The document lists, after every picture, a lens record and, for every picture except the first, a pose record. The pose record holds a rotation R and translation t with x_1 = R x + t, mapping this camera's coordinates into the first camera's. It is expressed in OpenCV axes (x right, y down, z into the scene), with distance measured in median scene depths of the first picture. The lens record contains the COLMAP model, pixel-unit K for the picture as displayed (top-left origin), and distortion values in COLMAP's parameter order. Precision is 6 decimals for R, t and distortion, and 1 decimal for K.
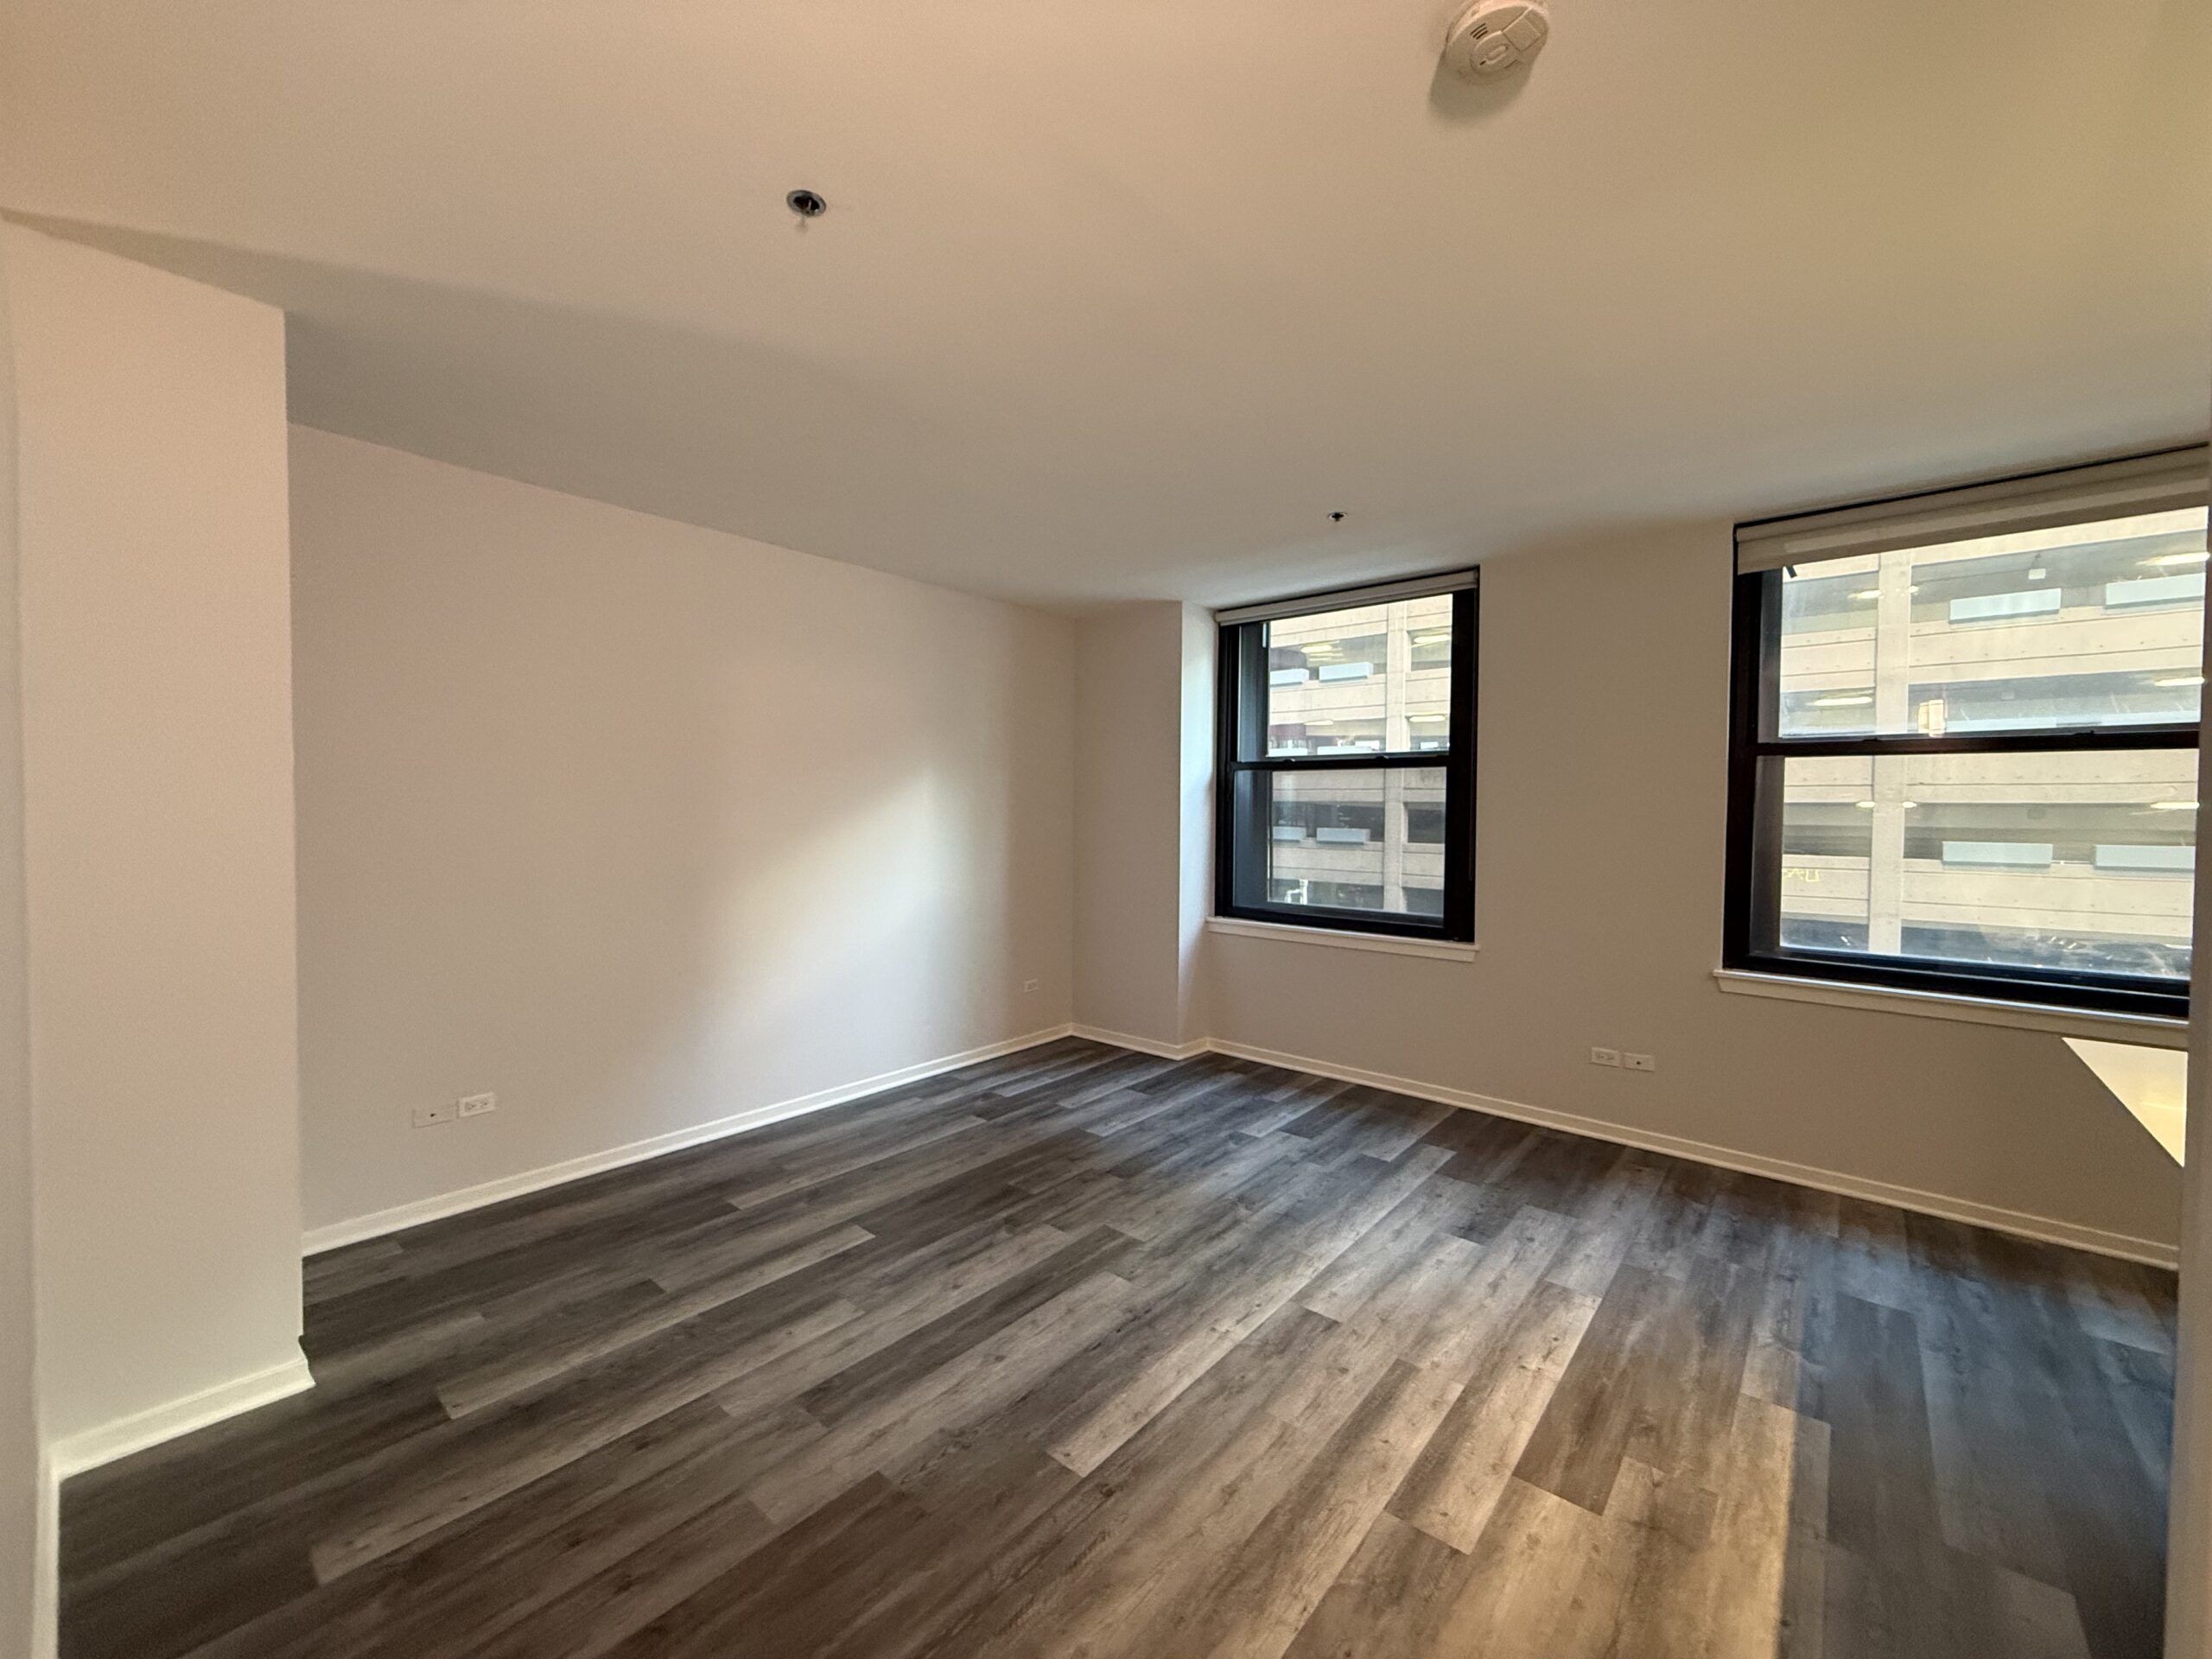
lens RADIAL K [[878.8, 0, 1099.4], [0, 878.8, 827.9], [0, 0, 1]] dist [-0.000642, -0.000359]
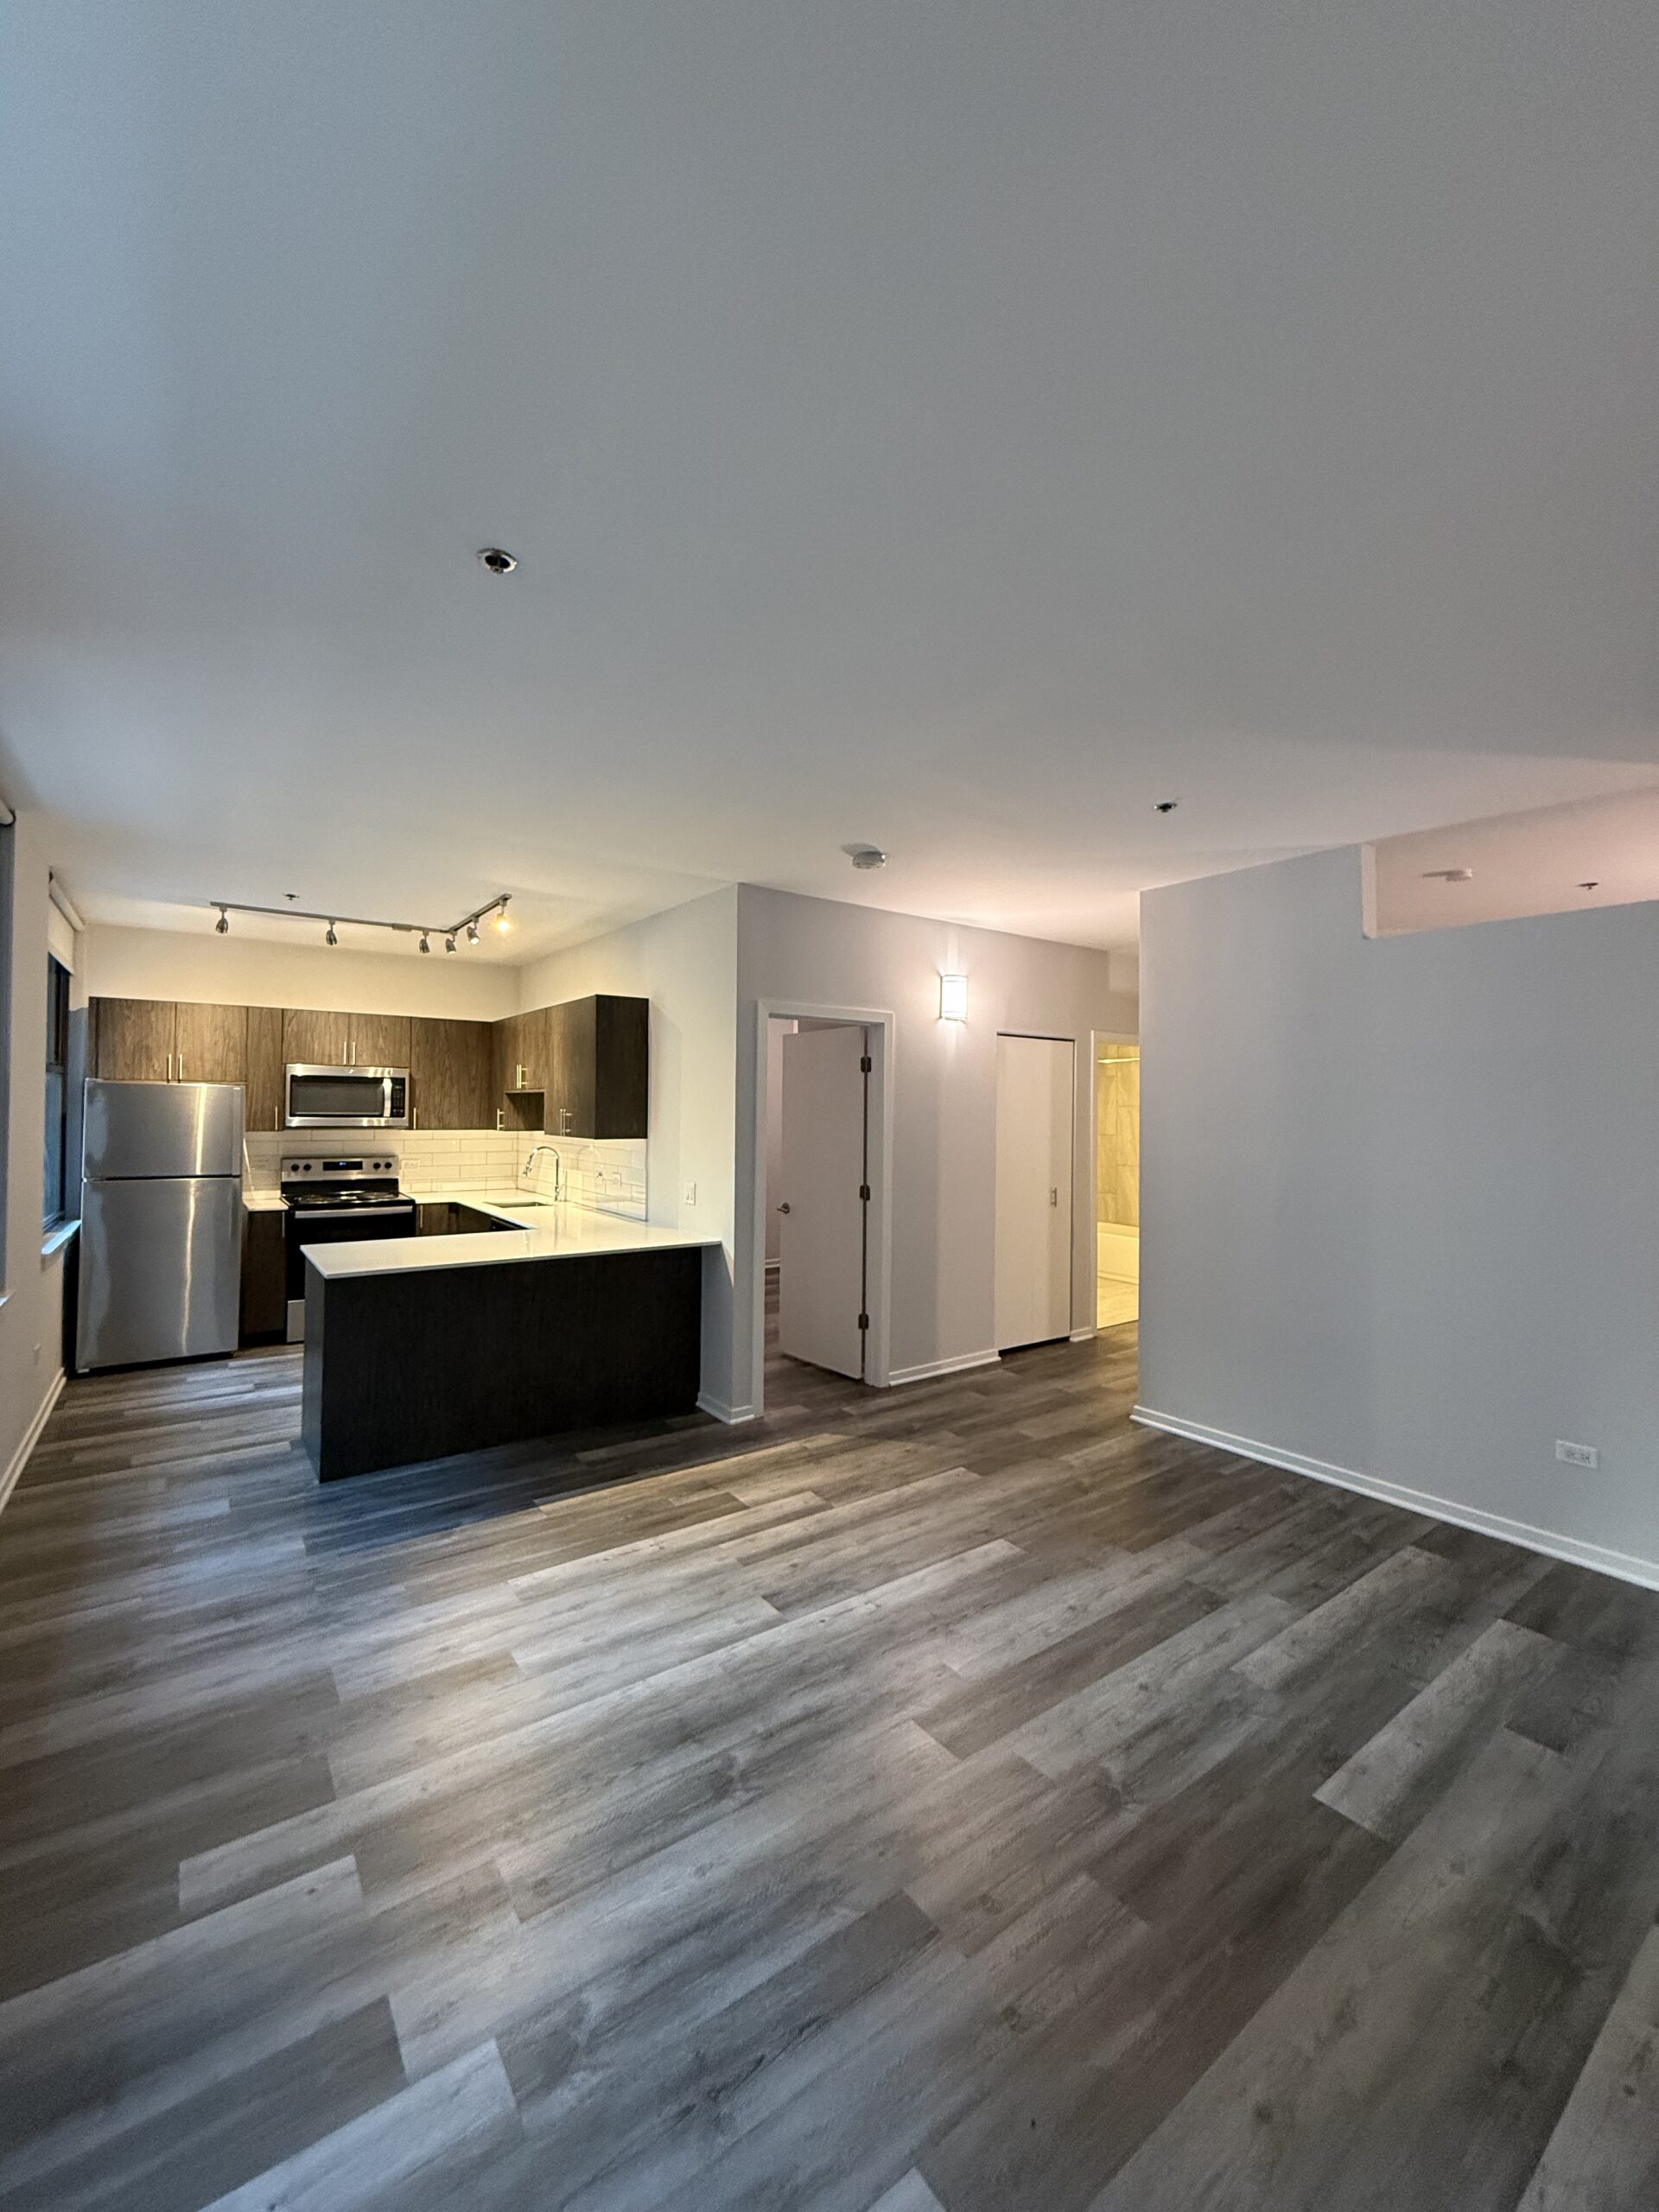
lens RADIAL K [[878.8, 0, 828.6], [0, 878.8, 1097.5], [0, 0, 1]] dist [-0.000642, -0.000359]
pose [[-0.974106, -0.013989, 0.225659, -0.044452], [-0.012444, 0.999888, 0.008269, -0.067029], [-0.225750, 0.005247, -0.974171, 1.884728]]
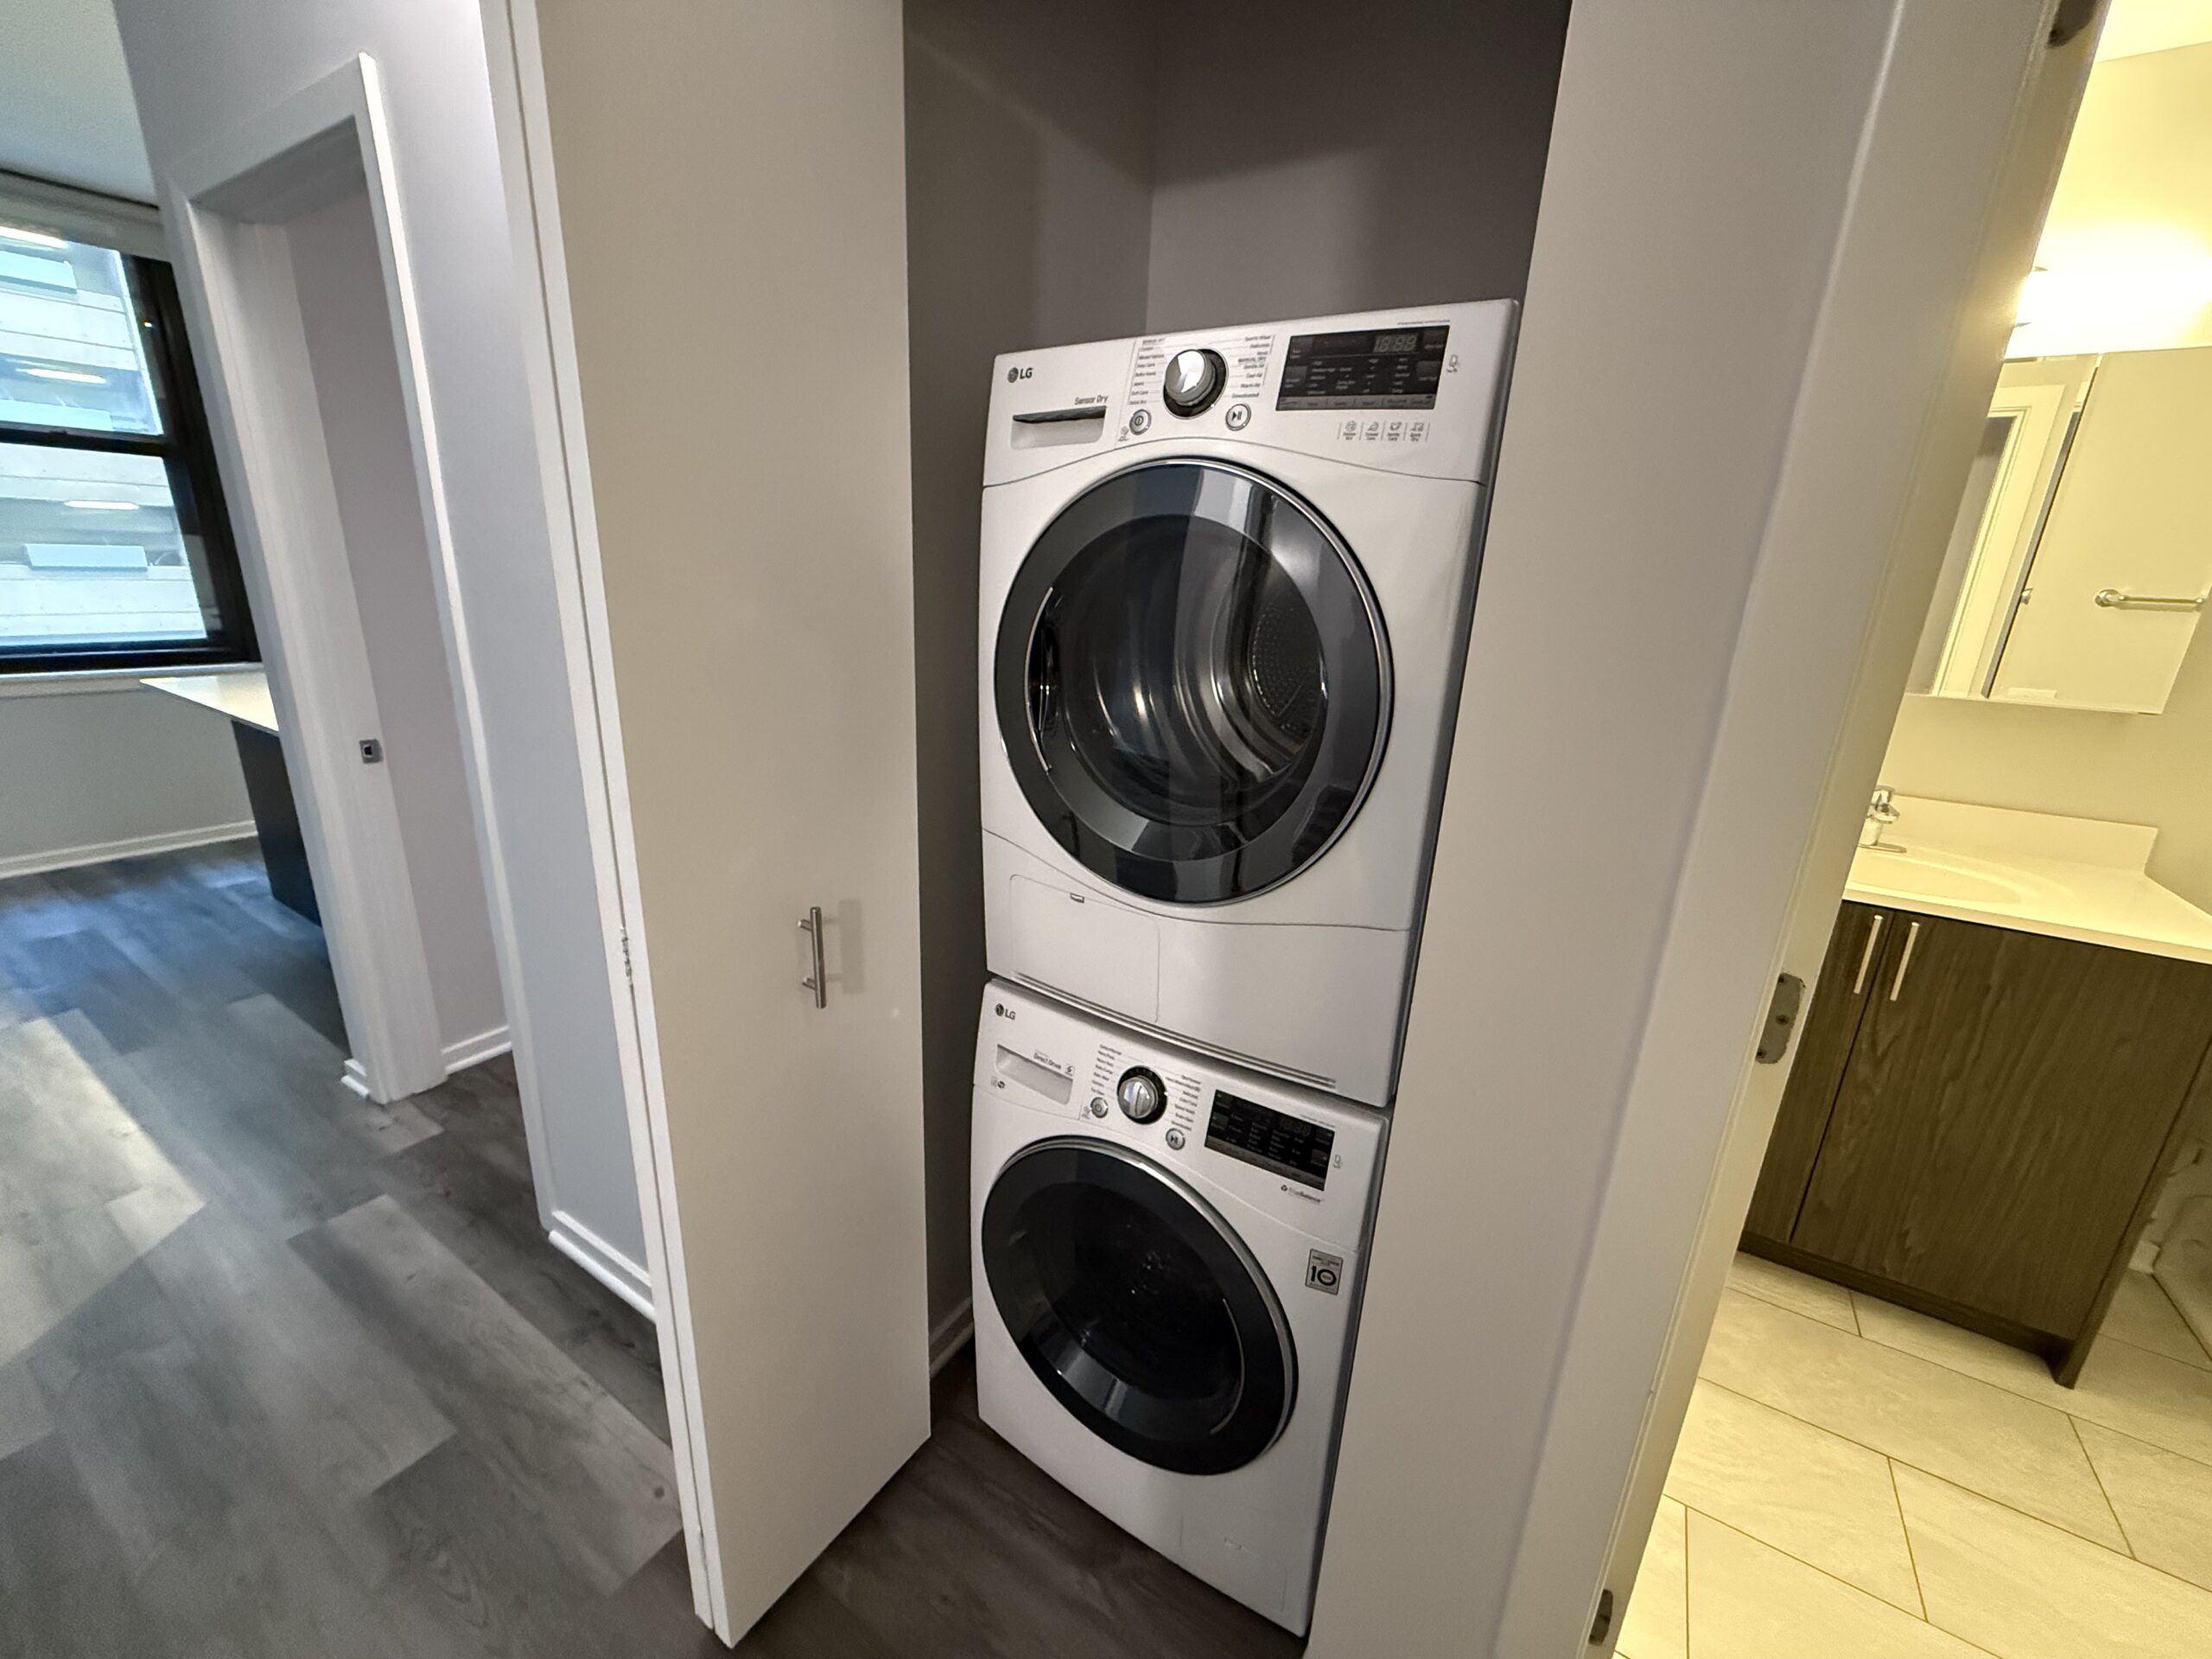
lens RADIAL K [[880.5, 0, 1098.5], [0, 880.5, 829.4], [0, 0, 1]] dist [0.000007, -0.000072]
pose [[-0.145929, -0.301944, 0.942091, -0.381680], [-0.020170, 0.952995, 0.302315, 0.015126], [-0.989089, 0.025115, -0.145160, -0.211323]]
